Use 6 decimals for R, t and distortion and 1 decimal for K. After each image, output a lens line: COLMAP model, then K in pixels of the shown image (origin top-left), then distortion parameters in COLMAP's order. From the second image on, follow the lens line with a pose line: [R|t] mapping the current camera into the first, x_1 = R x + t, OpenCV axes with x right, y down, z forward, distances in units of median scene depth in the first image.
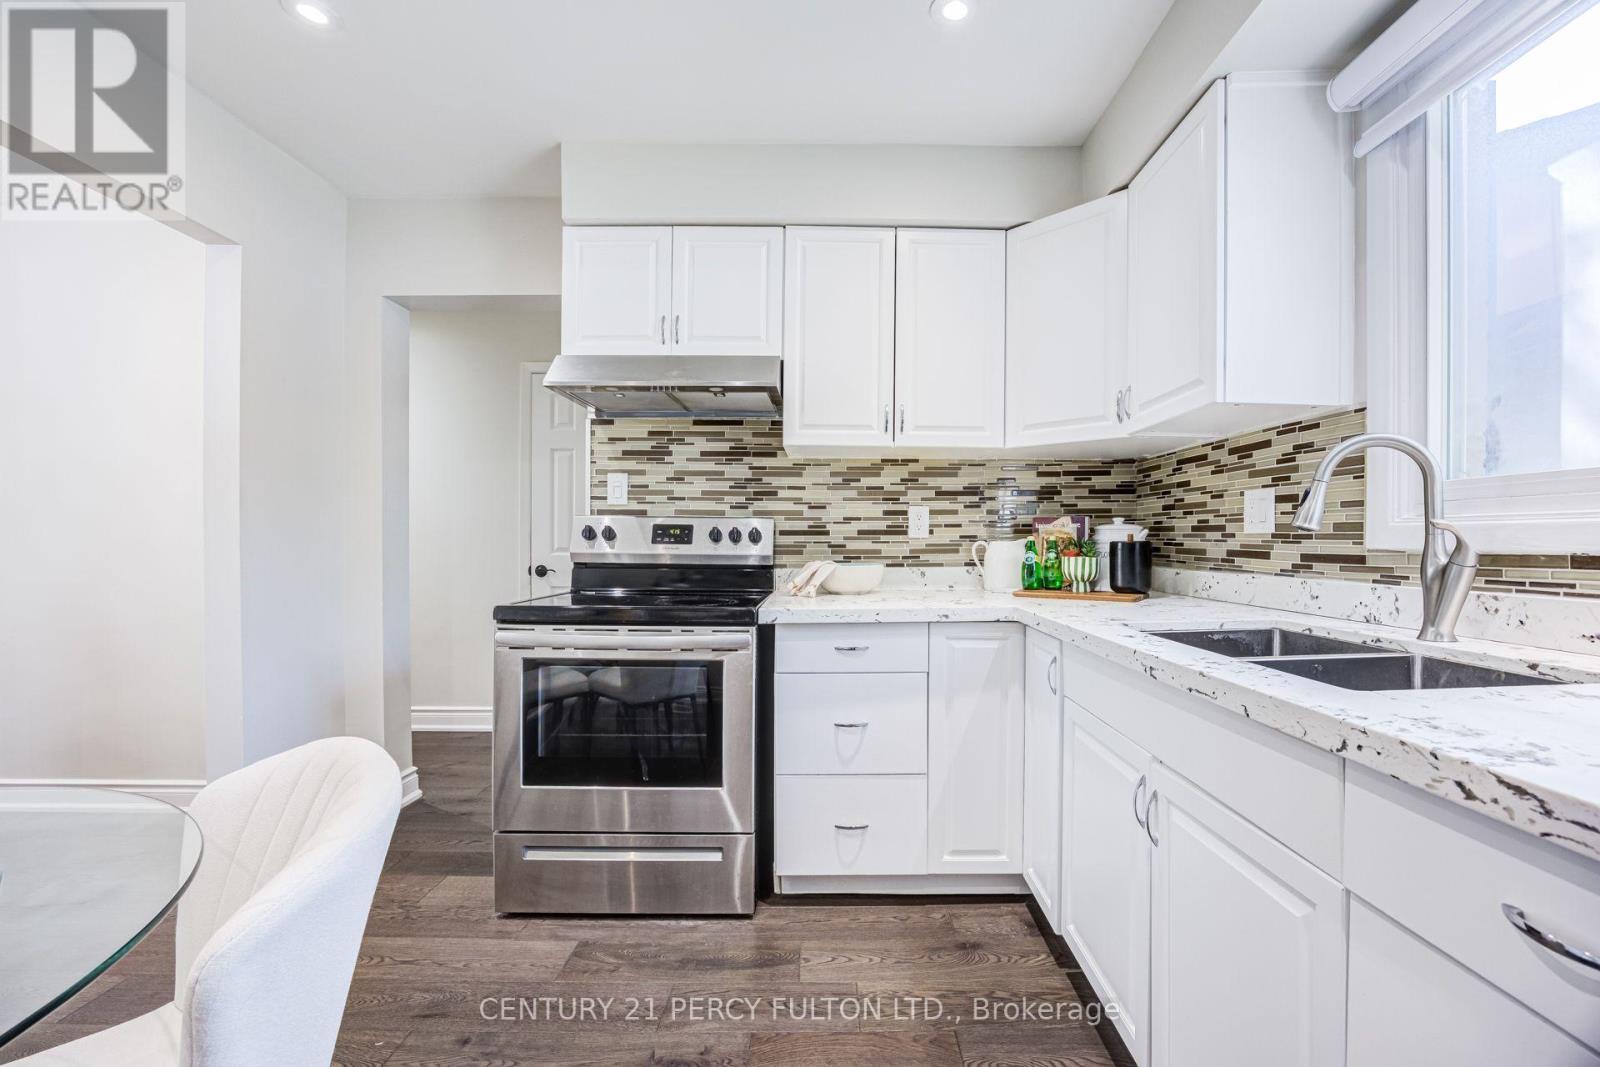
lens RADIAL K [[650.0, 0, 809.3], [0, 650.0, 531.7], [0, 0, 1]] dist [-0.023203, -0.000007]
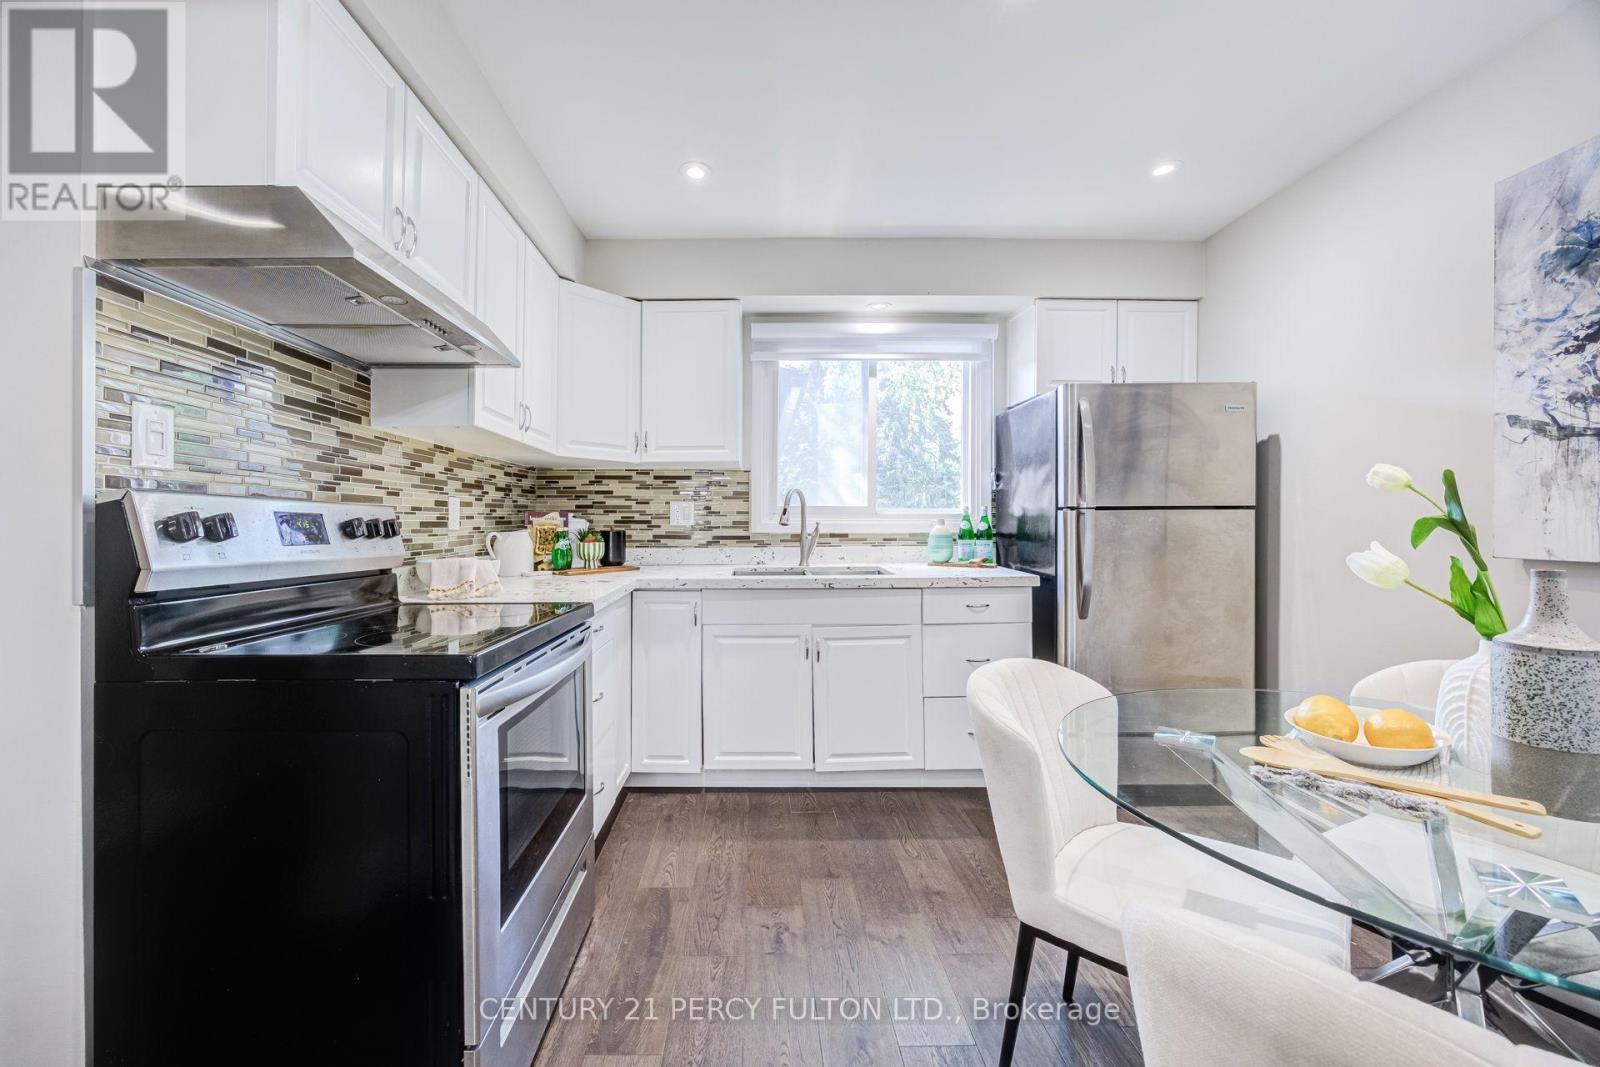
lens RADIAL K [[638.1, 0, 763.7], [0, 638.1, 508.8], [0, 0, 1]] dist [0.000229, 0.000174]
pose [[-0.009996, 0.021053, 0.999728, -0.791446], [-0.009102, 0.999735, -0.021144, -0.006193], [-0.999909, -0.009311, -0.009802, 0.547470]]
